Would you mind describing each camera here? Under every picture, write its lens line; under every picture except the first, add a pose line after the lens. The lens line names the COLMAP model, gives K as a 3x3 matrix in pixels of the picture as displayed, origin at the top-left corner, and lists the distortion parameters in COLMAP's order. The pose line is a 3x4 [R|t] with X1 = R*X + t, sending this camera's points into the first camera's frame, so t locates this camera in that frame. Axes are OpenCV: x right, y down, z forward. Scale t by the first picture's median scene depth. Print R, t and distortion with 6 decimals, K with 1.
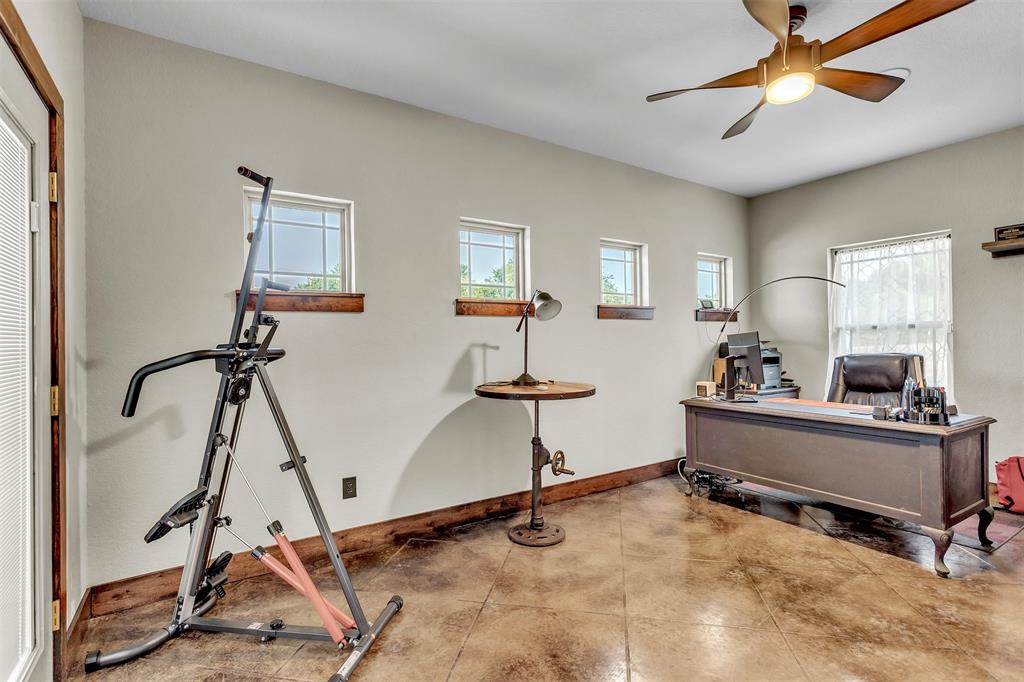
lens RADIAL K [[493.6, 0, 512.0], [0, 493.6, 341.0], [0, 0, 1]] dist [0.000459, 0.000018]
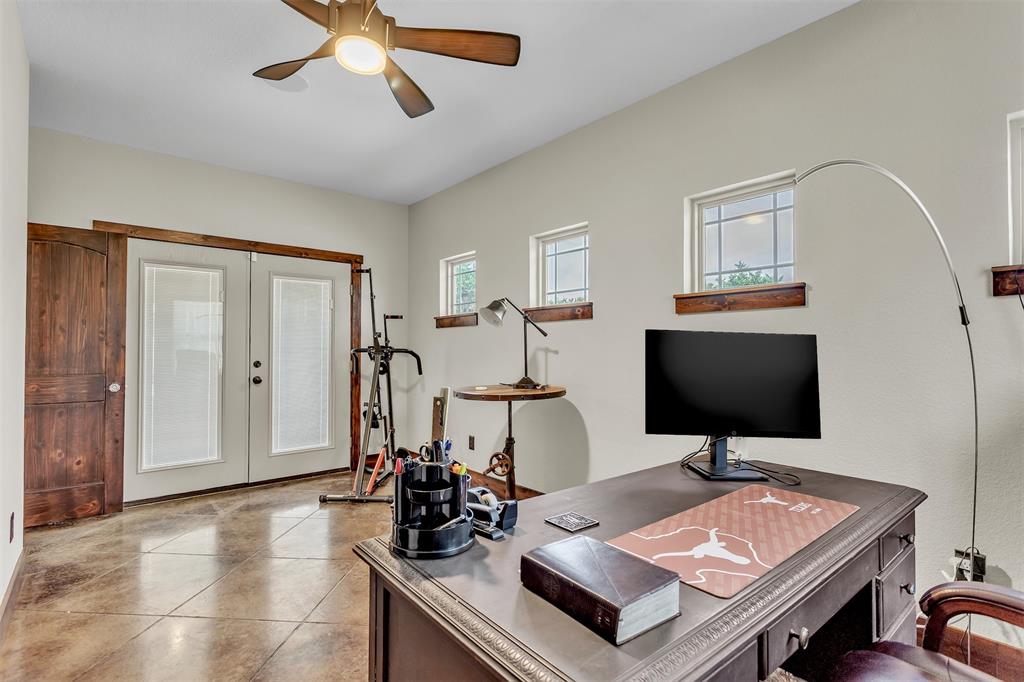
lens RADIAL K [[493.6, 0, 512.0], [0, 493.6, 341.0], [0, 0, 1]] dist [0.000459, 0.000018]
pose [[0.105604, 0.004630, -0.994397, 1.045647], [0.011843, 0.999912, 0.005913, -0.017557], [0.994338, -0.012401, 0.105540, 0.863283]]
